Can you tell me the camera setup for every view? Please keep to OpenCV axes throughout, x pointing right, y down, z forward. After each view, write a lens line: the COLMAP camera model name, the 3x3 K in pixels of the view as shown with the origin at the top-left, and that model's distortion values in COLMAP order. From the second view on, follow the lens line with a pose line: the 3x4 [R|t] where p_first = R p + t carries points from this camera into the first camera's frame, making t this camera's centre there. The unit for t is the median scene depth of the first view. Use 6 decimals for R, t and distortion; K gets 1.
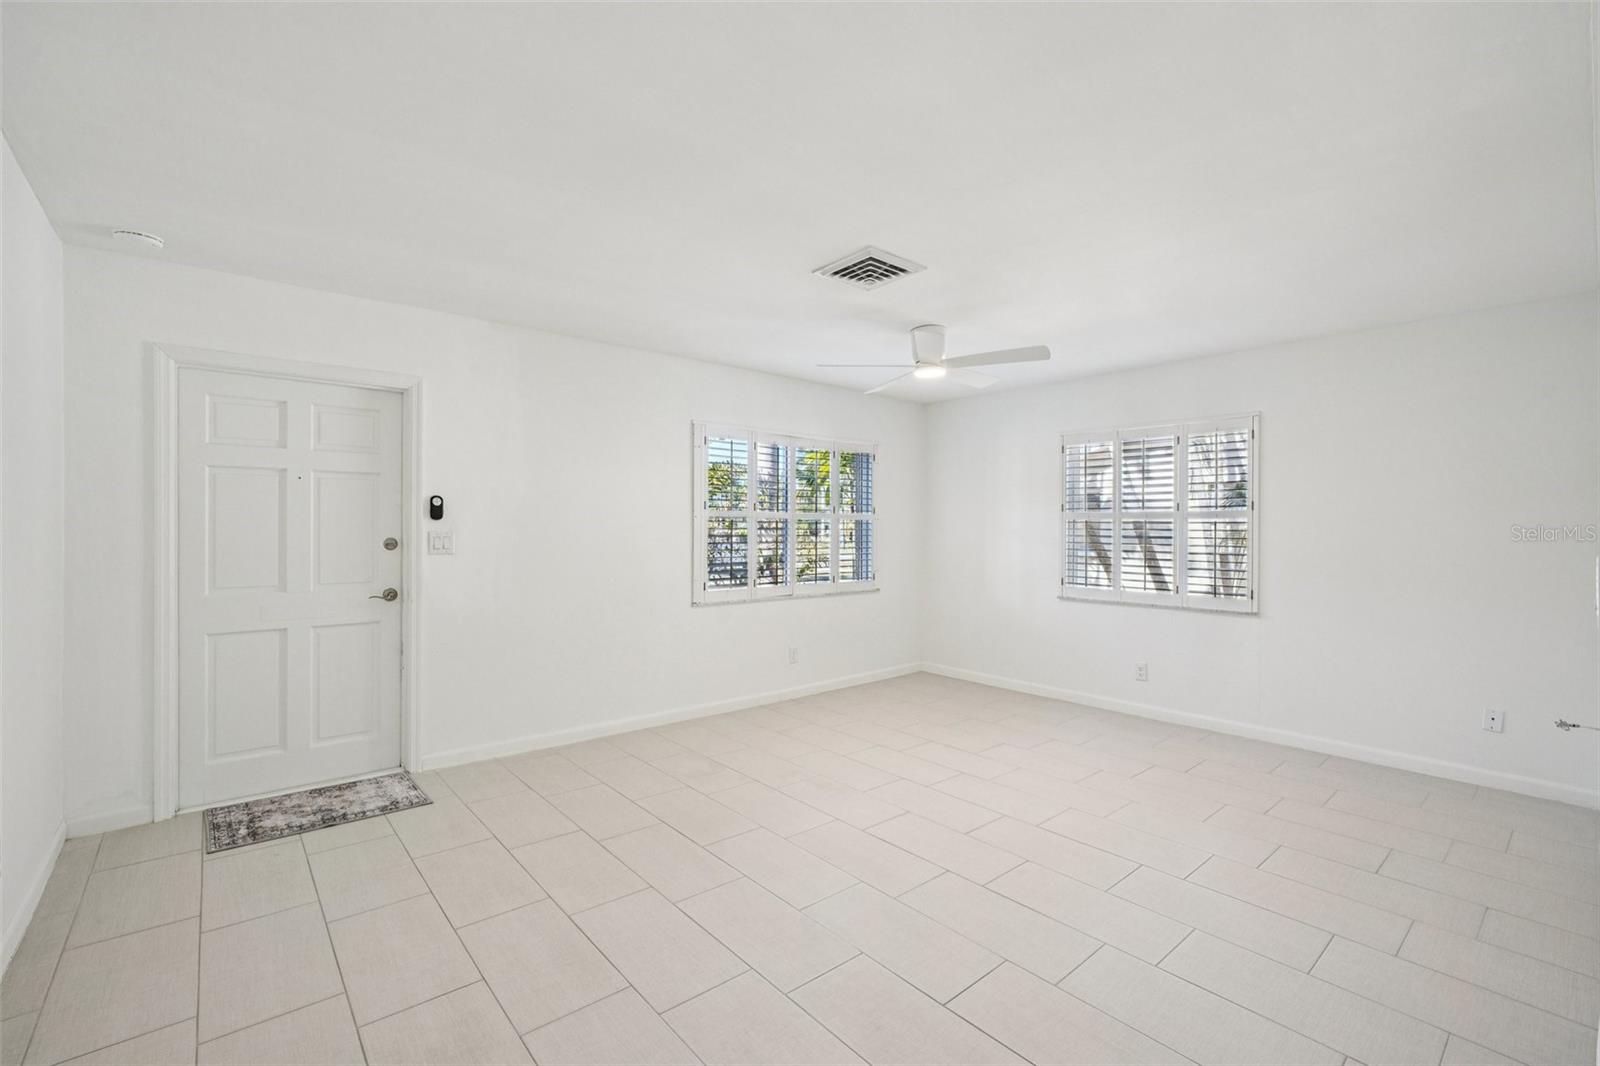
lens RADIAL K [[708.0, 0, 801.0], [0, 708.0, 528.9], [0, 0, 1]] dist [-0.002078, 0.000089]
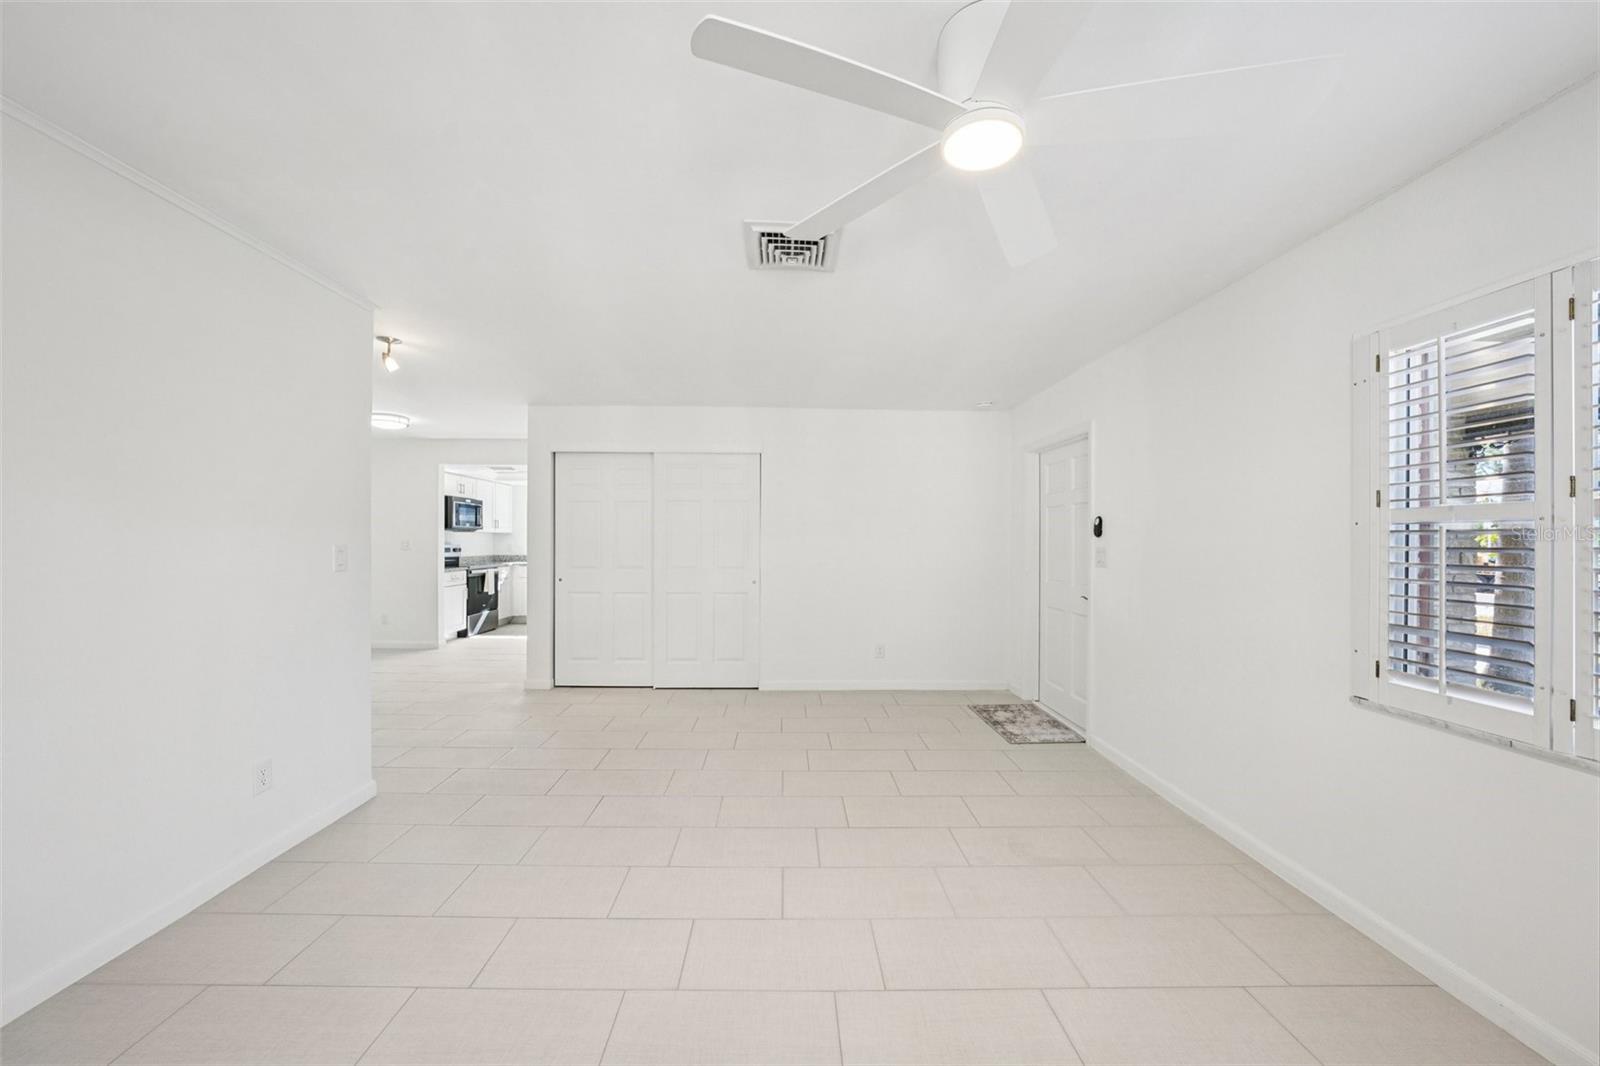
lens RADIAL K [[571.3, 0, 792.4], [0, 571.3, 541.2], [0, 0, 1]] dist [-0.009809, 0.003515]
pose [[-0.645538, -0.004337, -0.763716, 0.407016], [-0.006271, 0.999980, -0.000378, -0.001920], [0.763703, 0.004545, -0.645552, 0.943342]]
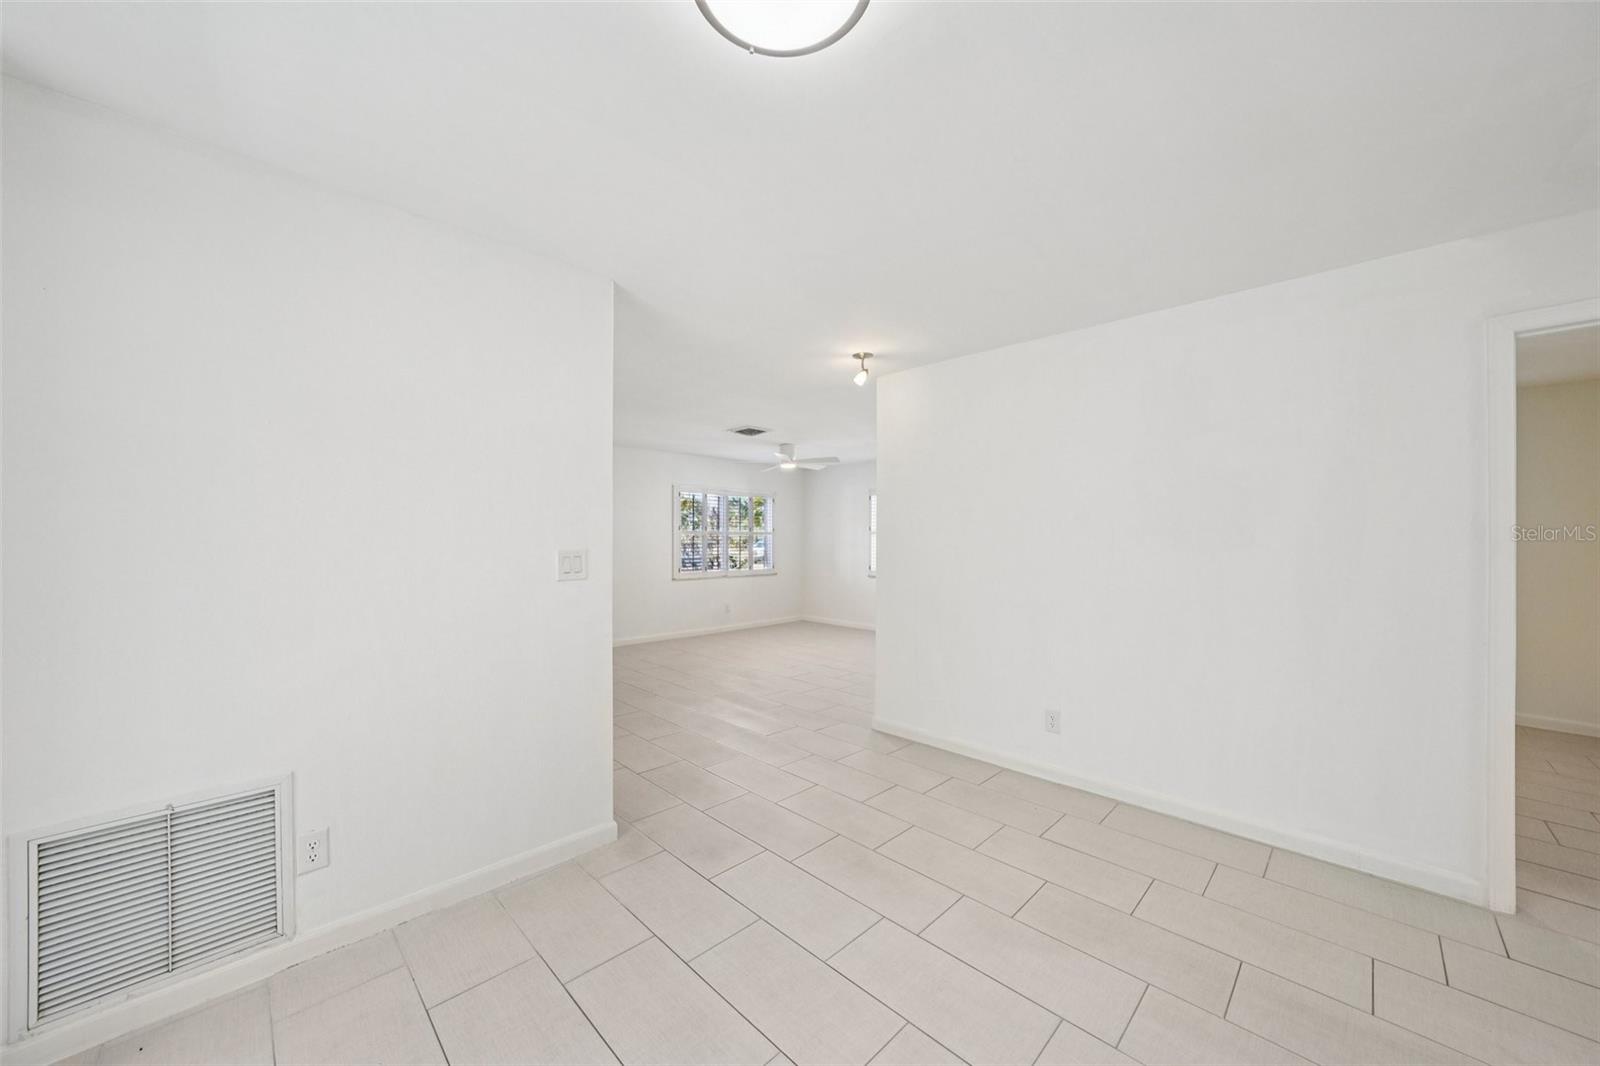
lens RADIAL K [[571.3, 0, 792.4], [0, 571.3, 533.2], [0, 0, 1]] dist [-0.009809, 0.003515]
pose [[0.998139, 0.000754, 0.060974, 0.077877], [-0.000364, 0.999979, -0.006412, -0.010045], [-0.060978, 0.006378, 0.998119, -0.577637]]
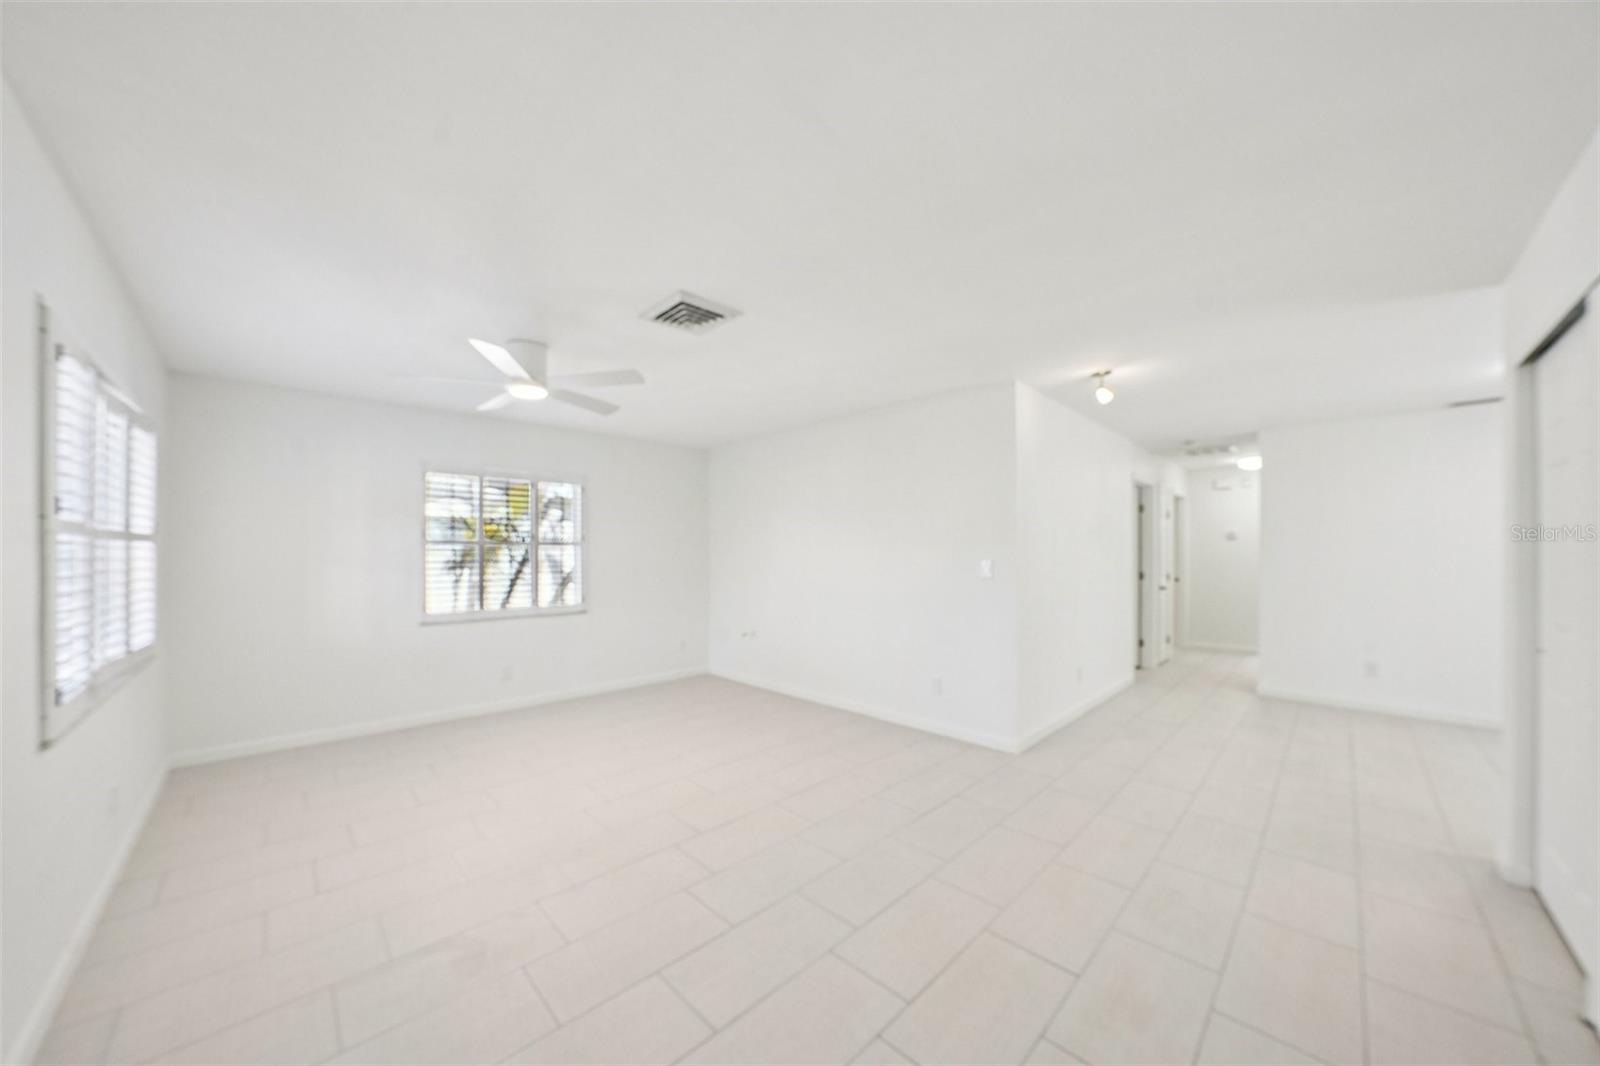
lens RADIAL K [[560.2, 0, 793.0], [0, 560.2, 549.0], [0, 0, 1]] dist [-0.020908, 0.003971]
pose [[-0.072665, 0.001697, 0.997355, -0.508465], [0.003158, 0.999994, -0.001472, -0.006084], [-0.997351, 0.003042, -0.072670, 0.600306]]
